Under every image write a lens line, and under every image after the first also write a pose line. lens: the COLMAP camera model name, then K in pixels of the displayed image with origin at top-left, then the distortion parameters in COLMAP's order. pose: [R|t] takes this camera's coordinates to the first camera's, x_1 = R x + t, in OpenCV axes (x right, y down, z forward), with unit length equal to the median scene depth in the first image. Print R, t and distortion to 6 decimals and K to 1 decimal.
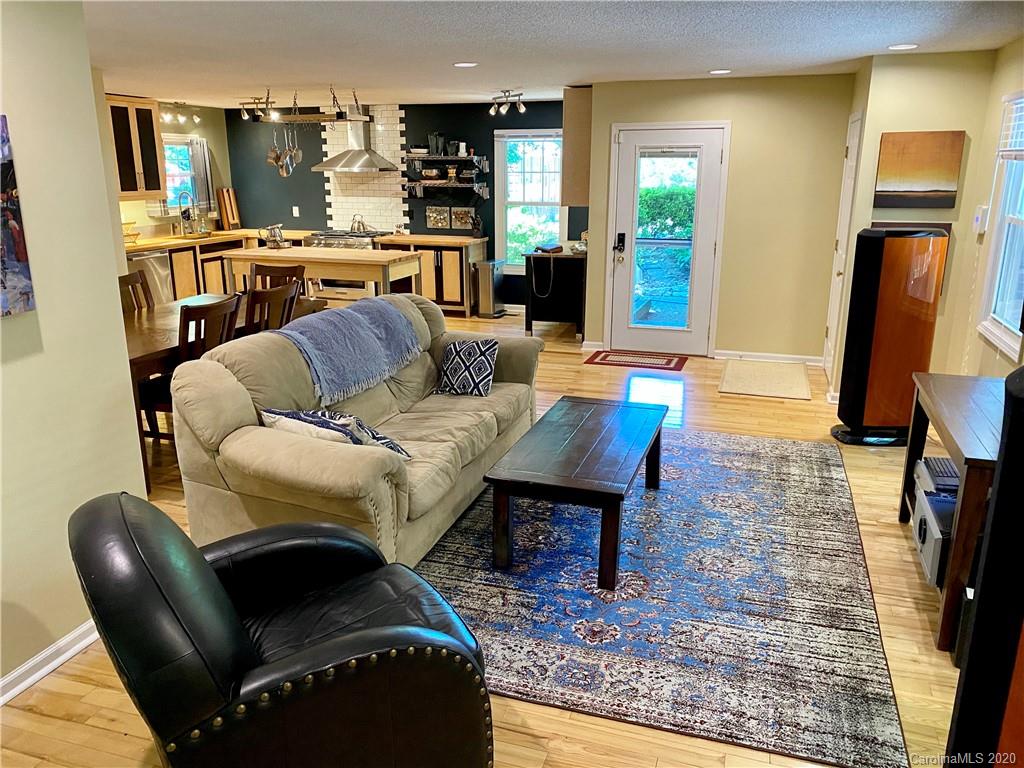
lens RADIAL K [[783.9, 0, 511.9], [0, 783.9, 378.4], [0, 0, 1]] dist [0.051455, -0.046459]
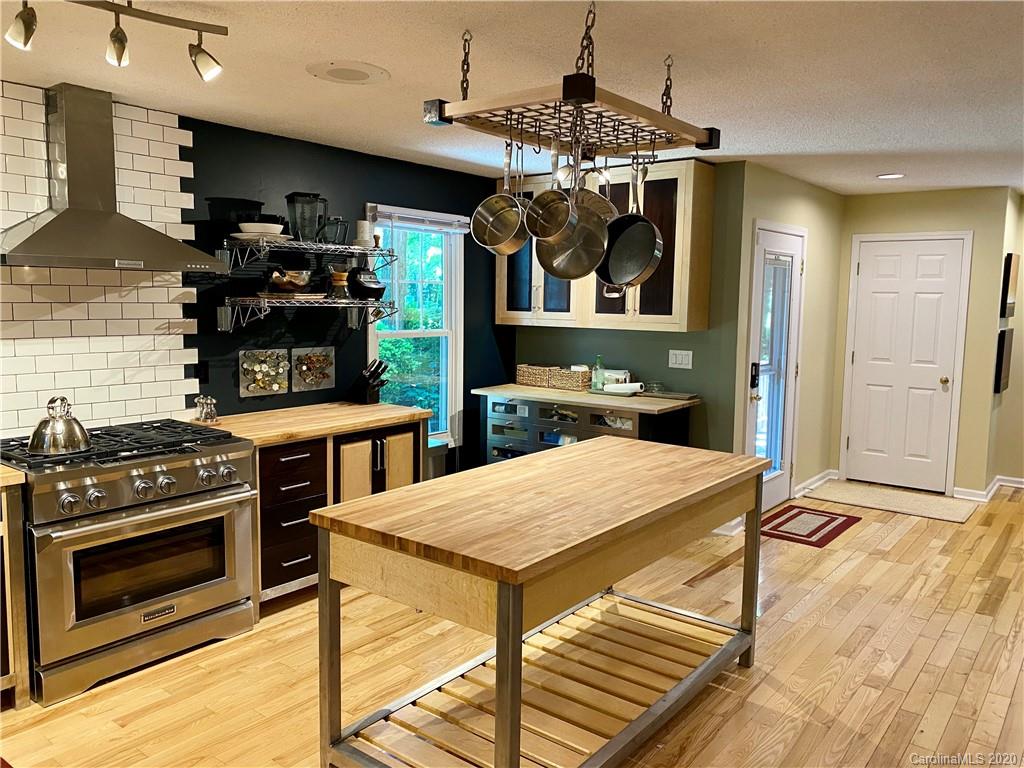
lens RADIAL K [[783.9, 0, 511.9], [0, 783.9, 378.4], [0, 0, 1]] dist [0.051455, -0.046459]
pose [[0.331509, -0.094707, 0.938687, -0.482631], [0.235182, 0.971836, 0.014994, -0.176795], [-0.913669, 0.215791, 0.344446, 0.720206]]
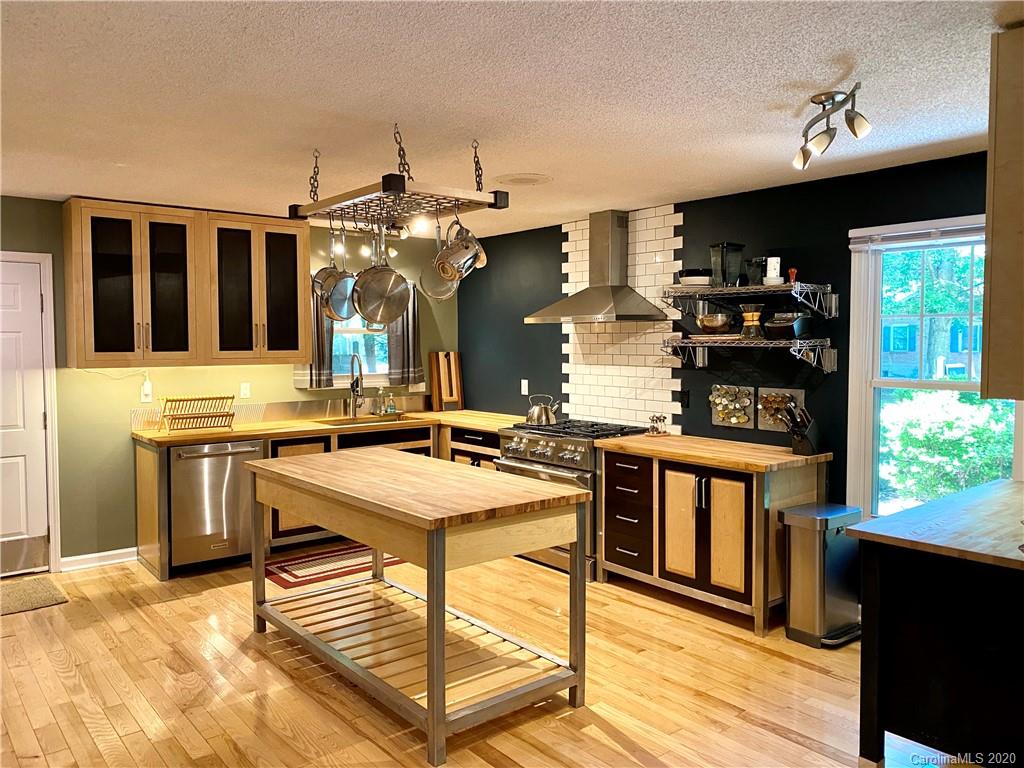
lens RADIAL K [[783.9, 0, 511.9], [0, 783.9, 378.4], [0, 0, 1]] dist [0.051455, -0.046459]
pose [[0.847053, 0.026225, -0.530861, 0.055871], [-0.140150, 0.974455, -0.175488, -0.114492], [0.512698, 0.223048, 0.829090, 0.506871]]
